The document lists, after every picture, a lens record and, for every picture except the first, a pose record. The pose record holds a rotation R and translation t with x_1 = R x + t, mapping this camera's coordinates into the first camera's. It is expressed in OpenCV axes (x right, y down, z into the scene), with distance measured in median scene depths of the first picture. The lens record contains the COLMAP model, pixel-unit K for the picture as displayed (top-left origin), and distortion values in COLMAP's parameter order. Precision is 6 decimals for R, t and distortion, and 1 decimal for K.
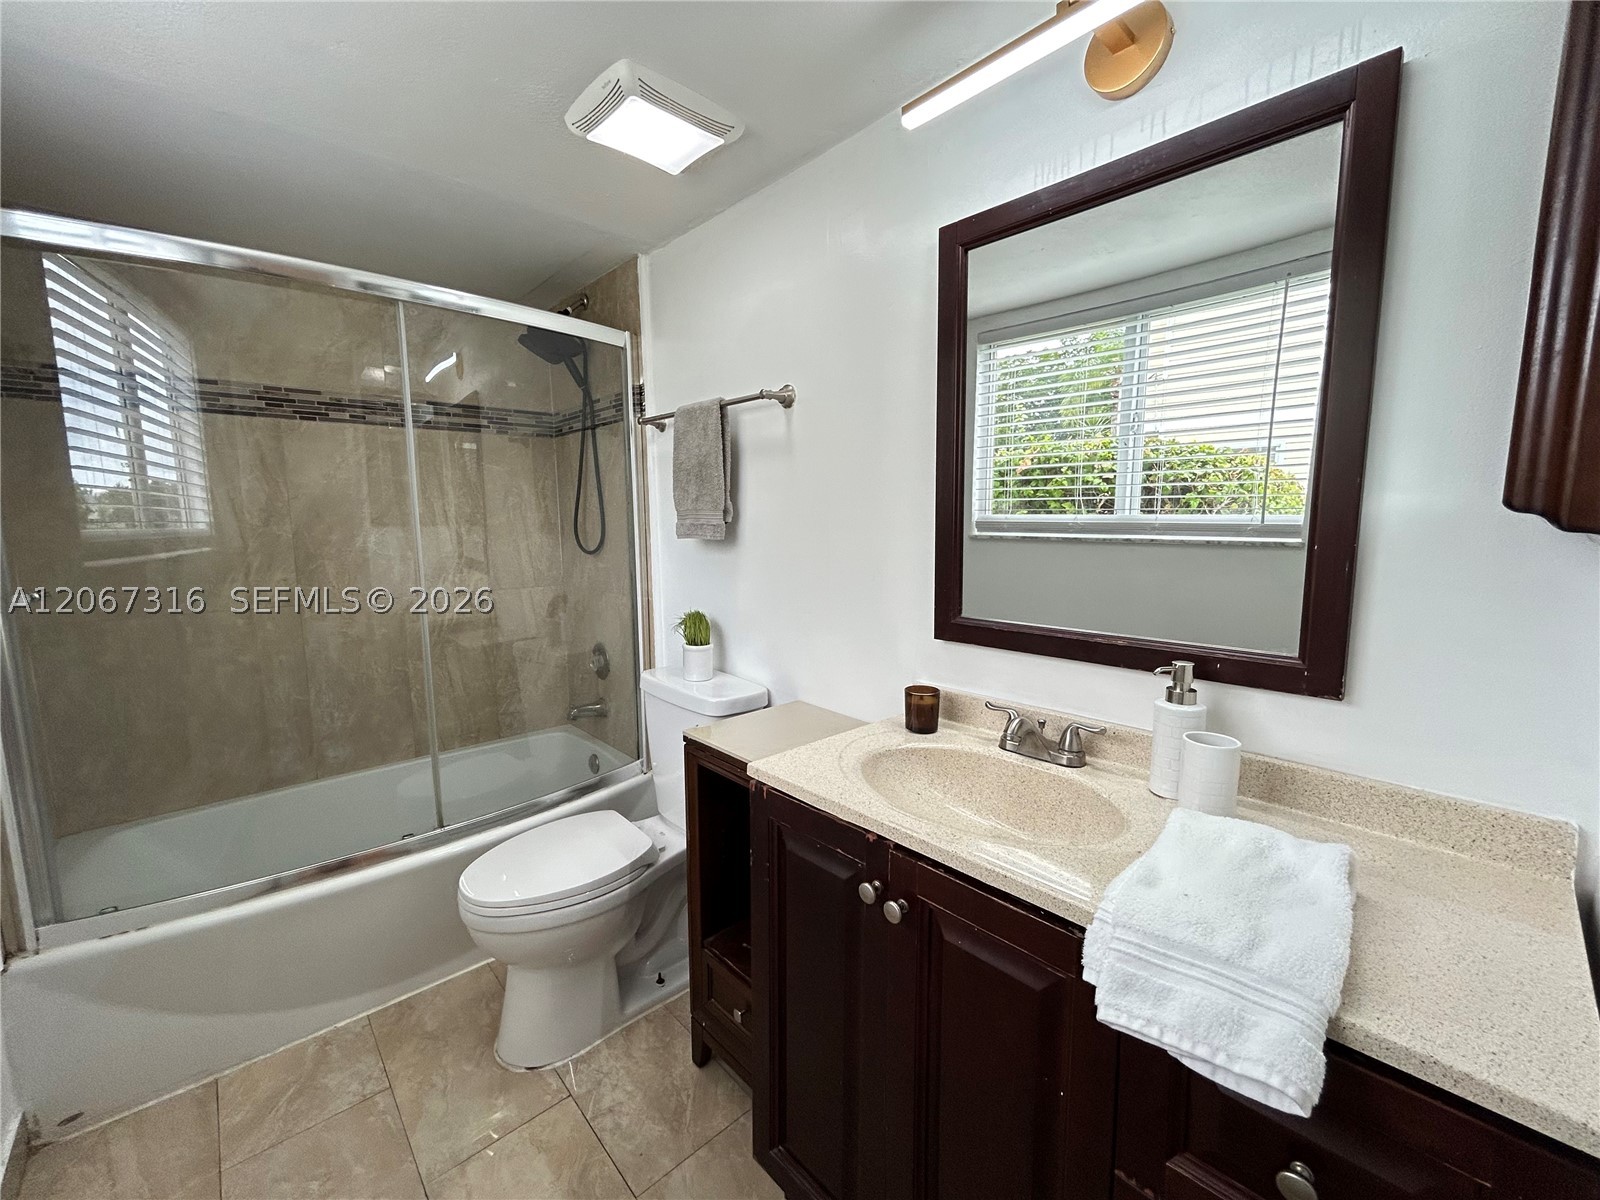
lens RADIAL K [[652.3, 0, 795.3], [0, 652.3, 599.2], [0, 0, 1]] dist [0.000416, -0.000385]
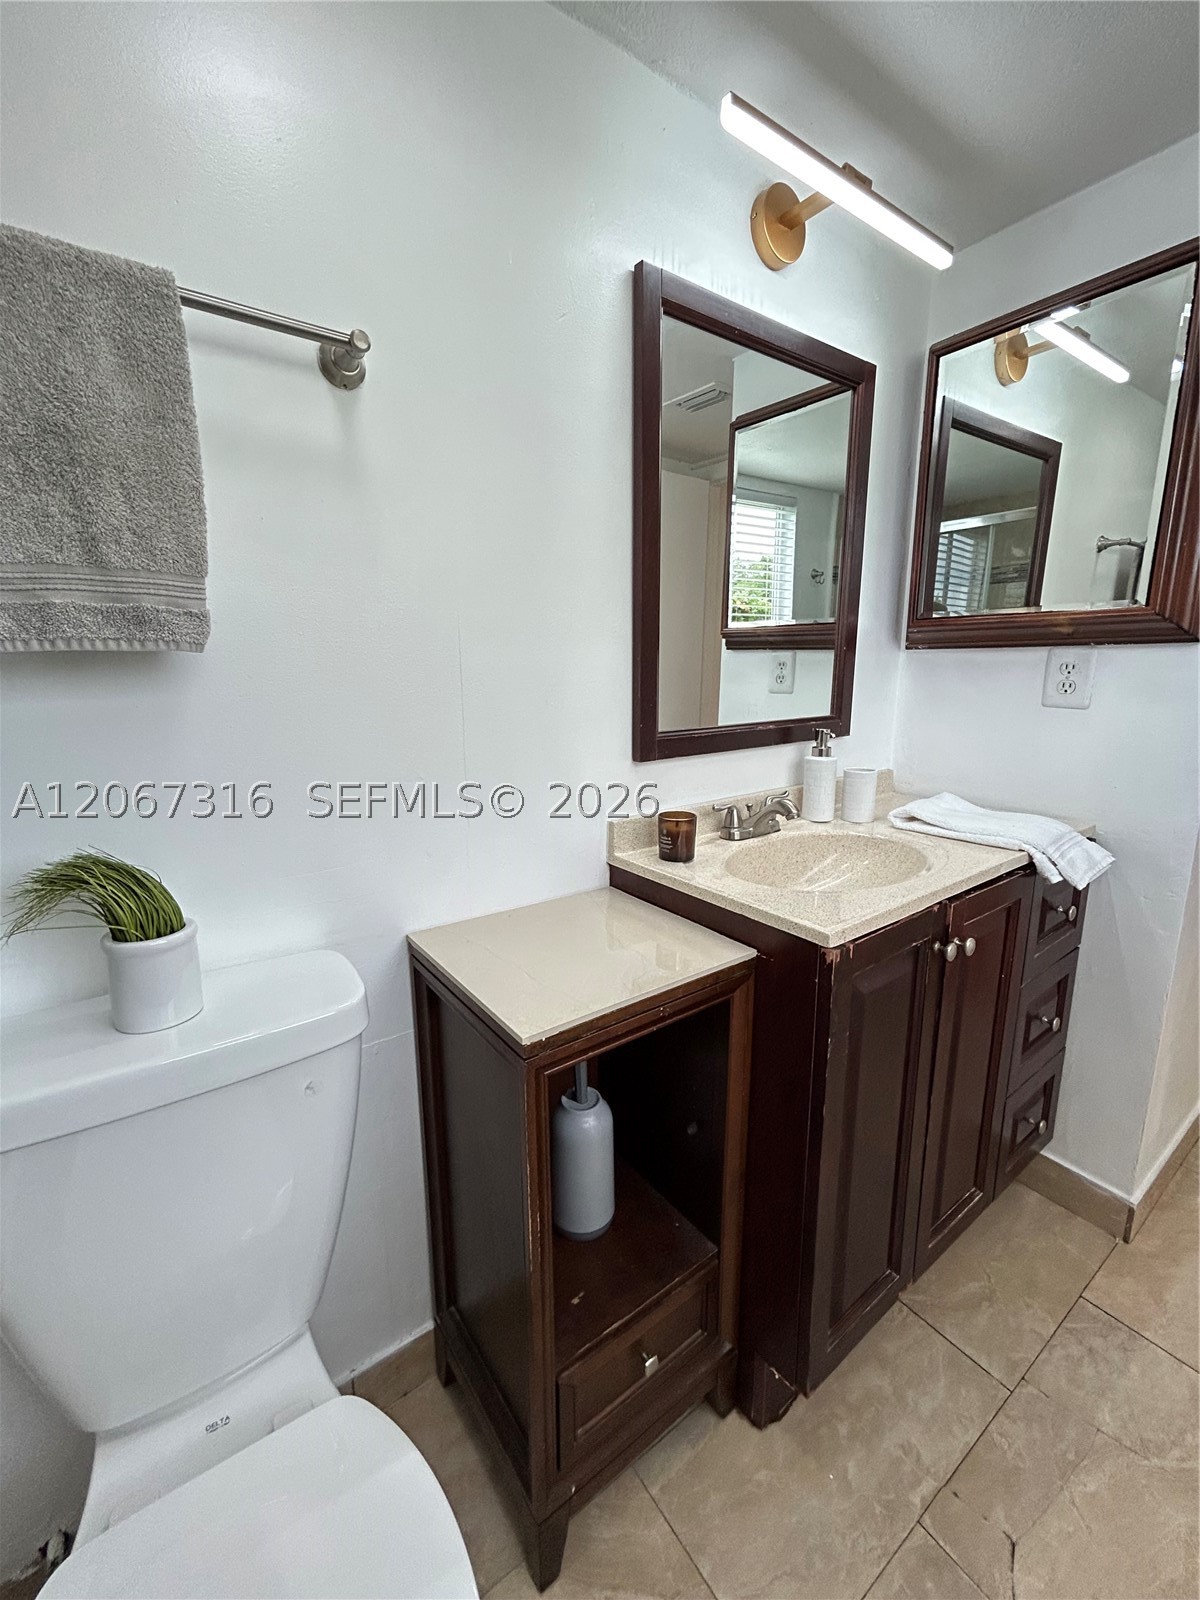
lens RADIAL K [[652.3, 0, 593.9], [0, 652.3, 795.2], [0, 0, 1]] dist [0.000416, -0.000385]
pose [[0.125666, -0.189555, 0.973795, -0.774183], [0.138890, 0.975271, 0.171919, -0.064879], [-0.982302, 0.113646, 0.148885, 1.098112]]
